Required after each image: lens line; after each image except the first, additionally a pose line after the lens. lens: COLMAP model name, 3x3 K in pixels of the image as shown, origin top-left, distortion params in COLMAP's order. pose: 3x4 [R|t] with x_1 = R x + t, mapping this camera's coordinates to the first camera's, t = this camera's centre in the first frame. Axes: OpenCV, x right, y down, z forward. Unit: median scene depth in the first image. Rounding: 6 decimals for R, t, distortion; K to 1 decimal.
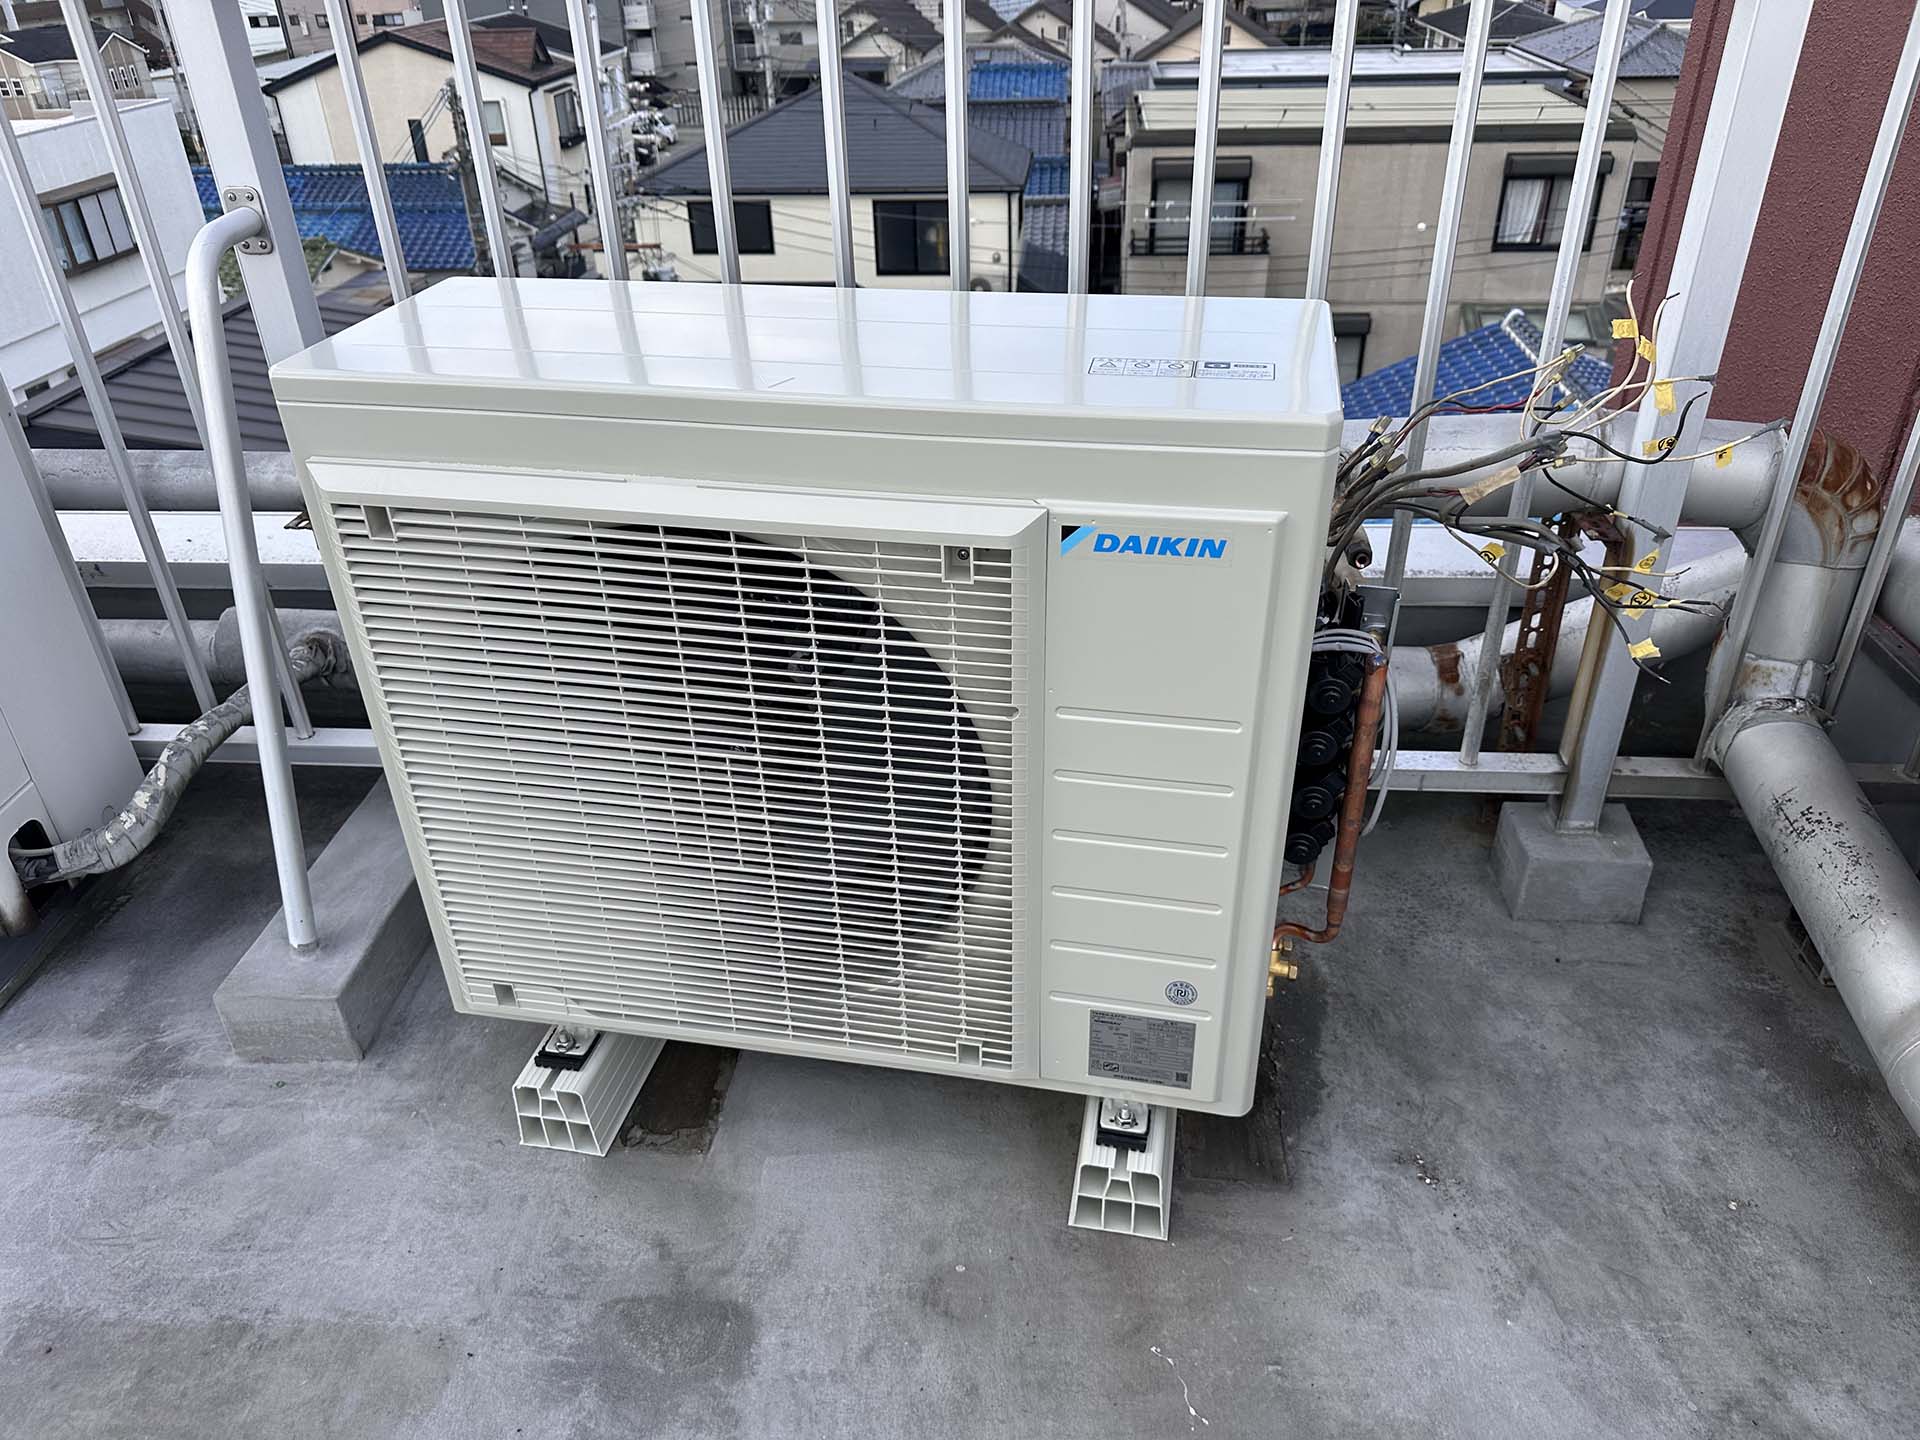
lens RADIAL K [[1362.6, 0, 950.8], [0, 1362.6, 729.5], [0, 0, 1]] dist [0.016177, -0.031185]
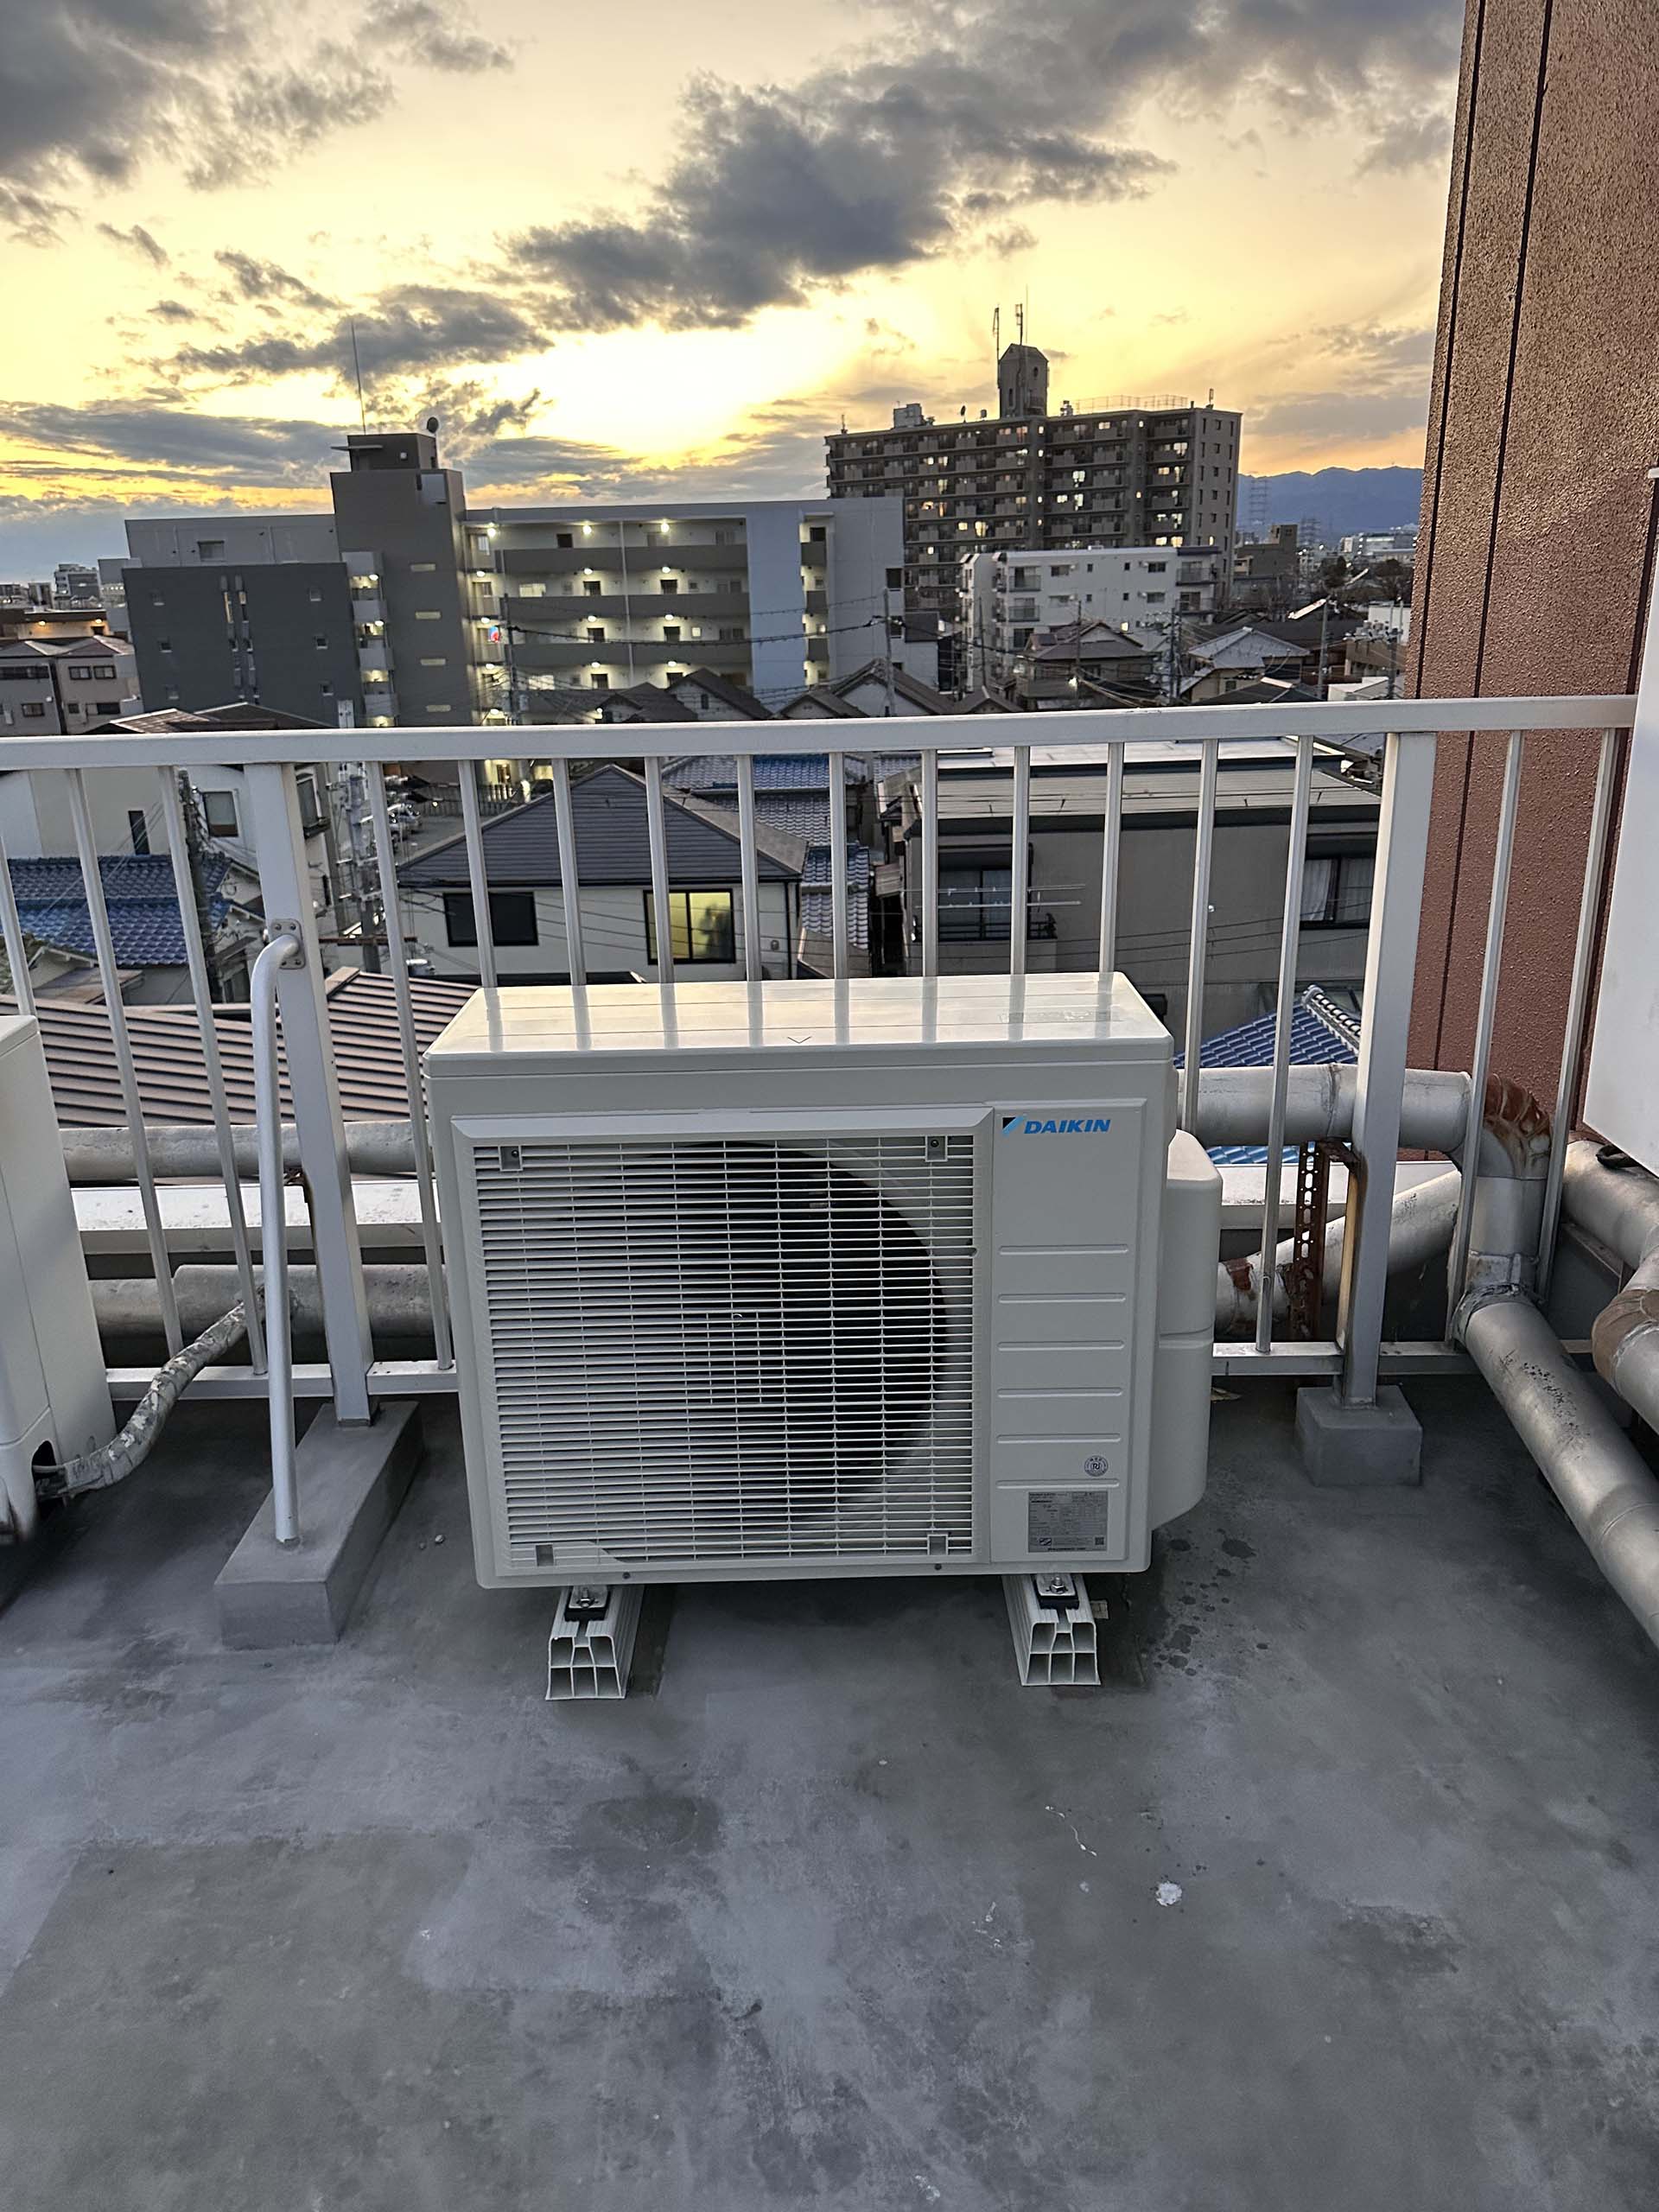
lens RADIAL K [[1569.8, 0, 823.4], [0, 1569.8, 1108.0], [0, 0, 1]] dist [0.016177, -0.031185]
pose [[0.997274, -0.024005, 0.069774, -0.109163], [0.039135, 0.973723, -0.224346, 0.119940], [-0.062555, 0.226465, 0.972008, -0.406436]]
